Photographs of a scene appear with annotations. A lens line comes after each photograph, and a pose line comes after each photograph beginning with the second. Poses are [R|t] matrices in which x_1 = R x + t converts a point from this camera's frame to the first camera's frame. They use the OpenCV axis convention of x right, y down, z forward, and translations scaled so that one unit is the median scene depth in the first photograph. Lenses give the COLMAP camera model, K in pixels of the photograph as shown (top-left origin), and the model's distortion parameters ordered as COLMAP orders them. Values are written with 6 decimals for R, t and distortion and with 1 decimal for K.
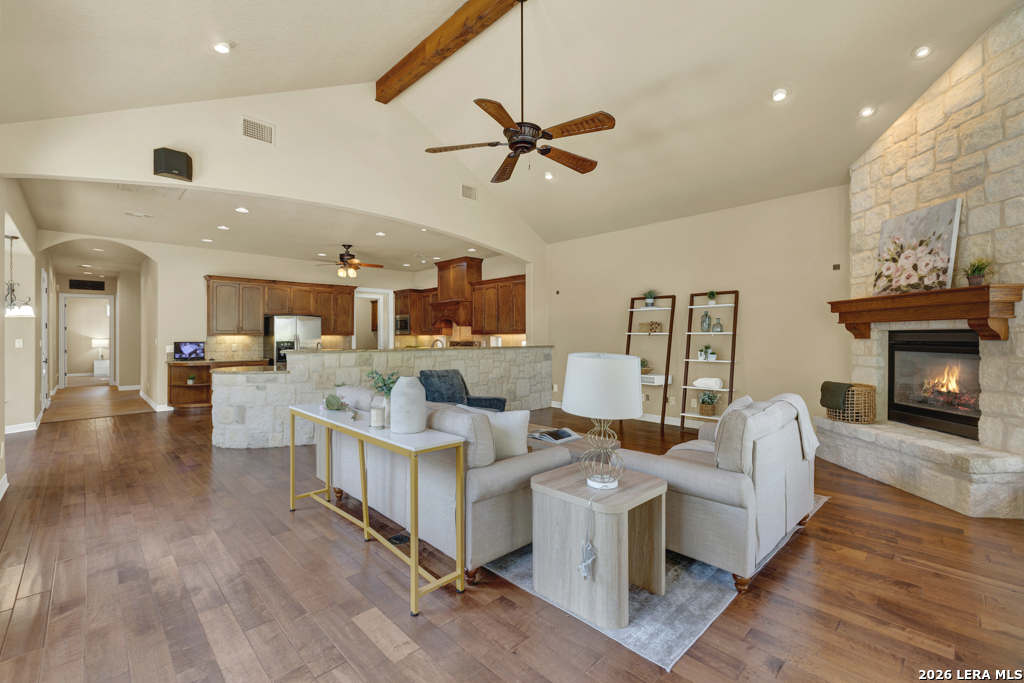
lens RADIAL K [[435.4, 0, 505.6], [0, 435.4, 336.7], [0, 0, 1]] dist [0.000830, 0.000060]
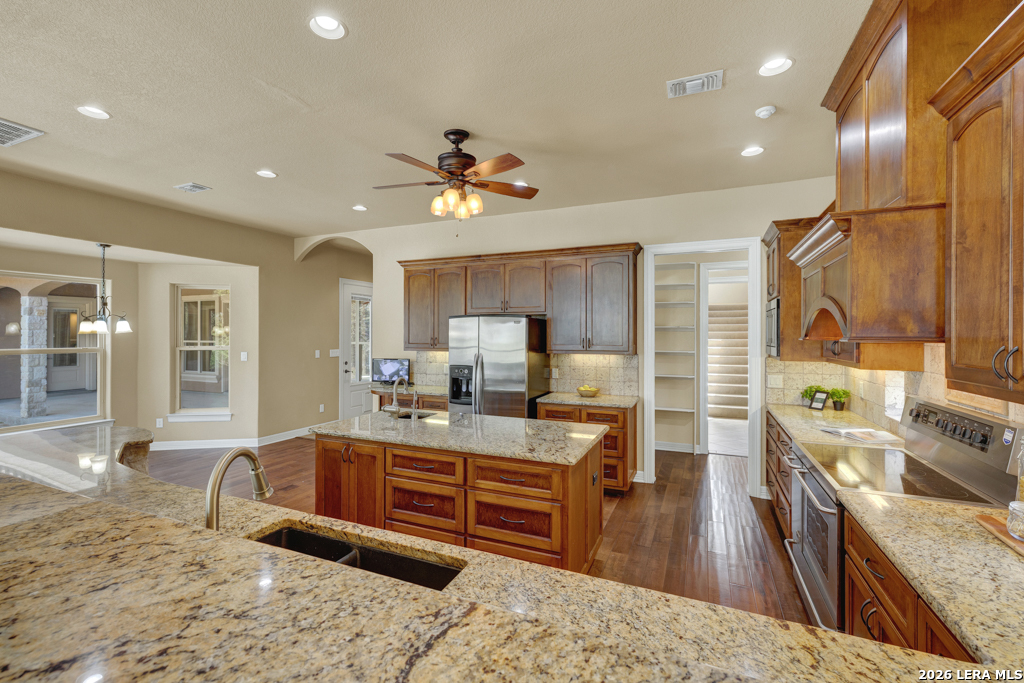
lens RADIAL K [[444.2, 0, 508.0], [0, 444.2, 338.1], [0, 0, 1]] dist [0.002340, 0.000222]
pose [[0.391256, 0.013549, -0.920182, 0.042829], [-0.000292, 0.999893, 0.014599, -0.061333], [0.920282, -0.005443, 0.391218, 1.679027]]
